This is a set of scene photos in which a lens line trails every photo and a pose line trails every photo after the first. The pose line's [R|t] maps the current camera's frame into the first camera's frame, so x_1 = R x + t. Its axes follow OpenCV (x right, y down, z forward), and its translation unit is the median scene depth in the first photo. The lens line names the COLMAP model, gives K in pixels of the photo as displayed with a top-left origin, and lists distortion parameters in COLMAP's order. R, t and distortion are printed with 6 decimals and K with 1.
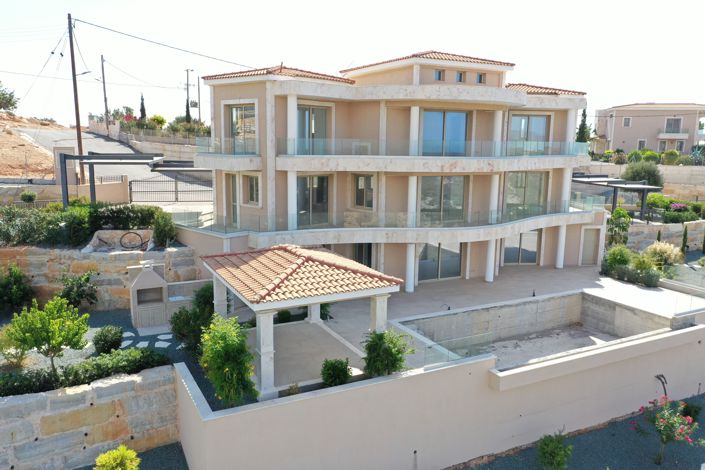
lens RADIAL K [[553.1, 0, 352.5], [0, 553.1, 235.0], [0, 0, 1]] dist [-0.011647, 0.007077]
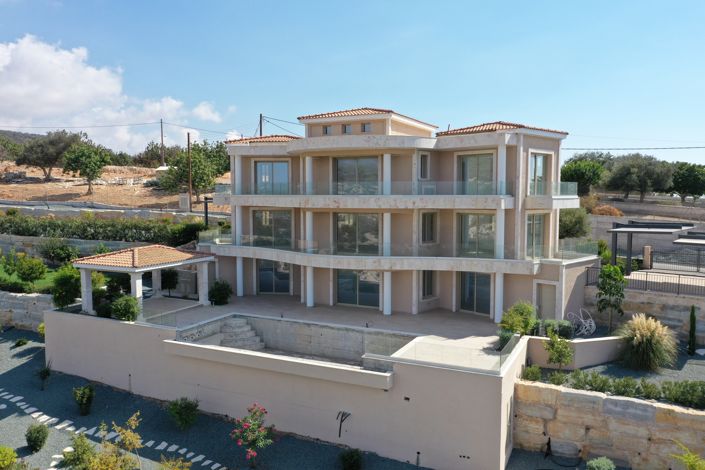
lens RADIAL K [[553.1, 0, 352.5], [0, 553.1, 235.0], [0, 0, 1]] dist [-0.011647, 0.007077]
pose [[0.596880, 0.044535, -0.801094, 1.167818], [-0.130586, 0.990537, -0.042230, -0.014413], [0.791632, 0.129818, 0.597048, 0.340893]]
